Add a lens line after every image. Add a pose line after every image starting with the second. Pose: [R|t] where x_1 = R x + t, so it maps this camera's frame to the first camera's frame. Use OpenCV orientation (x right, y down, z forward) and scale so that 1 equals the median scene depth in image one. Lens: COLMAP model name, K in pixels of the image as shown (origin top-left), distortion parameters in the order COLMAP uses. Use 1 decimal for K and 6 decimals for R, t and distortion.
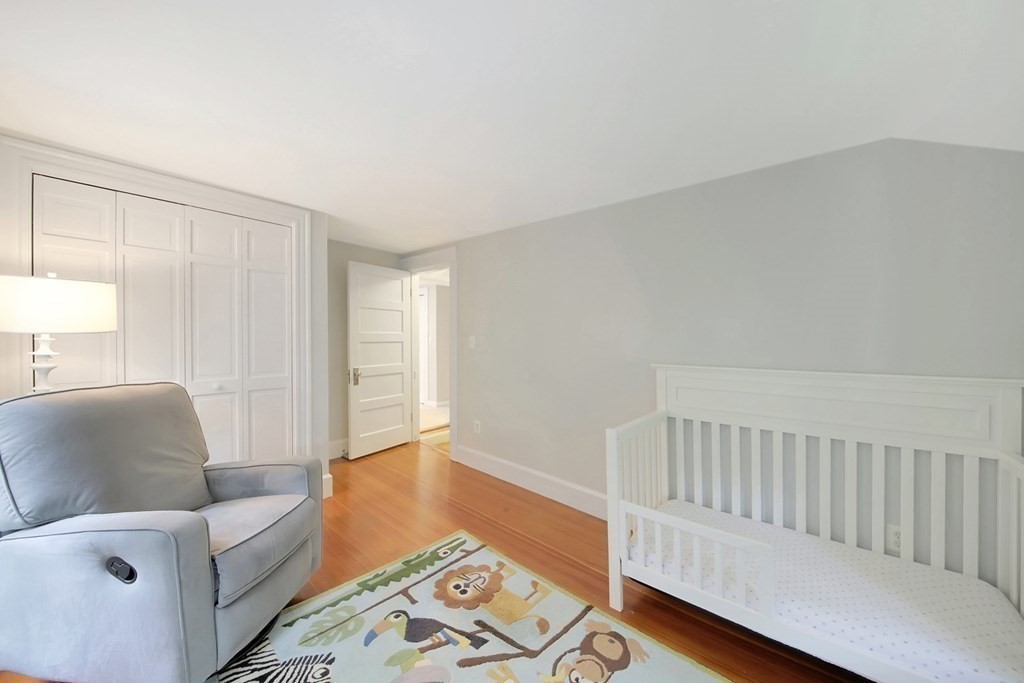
lens RADIAL K [[366.4, 0, 503.4], [0, 366.4, 341.0], [0, 0, 1]] dist [0.011413, -0.010924]
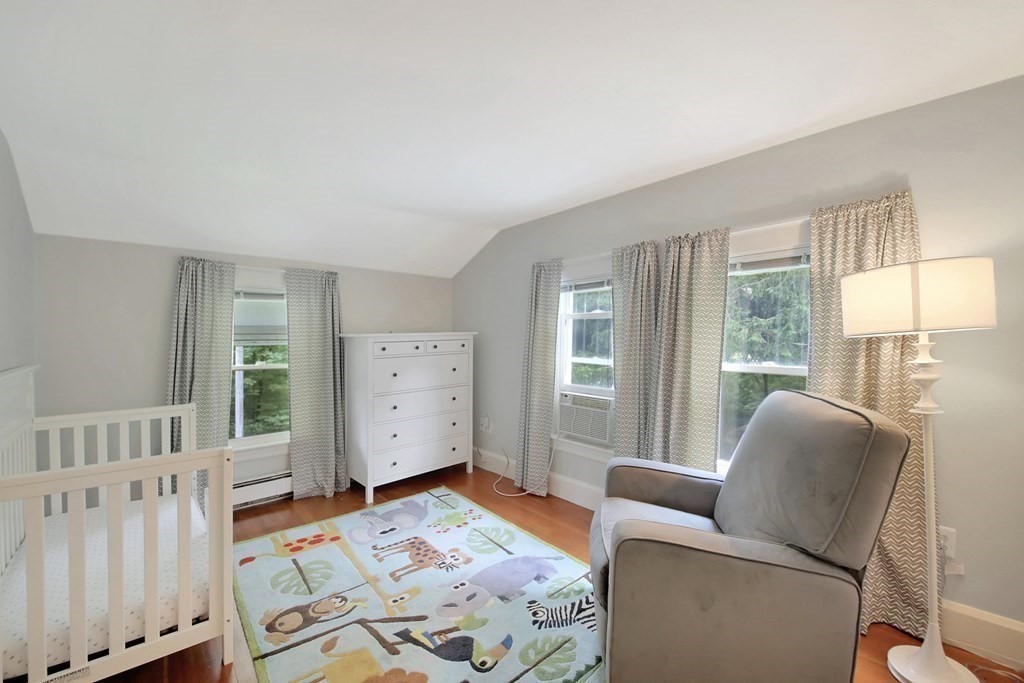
lens RADIAL K [[366.4, 0, 503.4], [0, 366.4, 341.0], [0, 0, 1]] dist [0.011413, -0.010924]
pose [[-0.992942, -0.002715, 0.118570, -0.451093], [-0.002736, 0.999996, -0.000016, -0.005777], [-0.118569, -0.000340, -0.992946, 1.920558]]
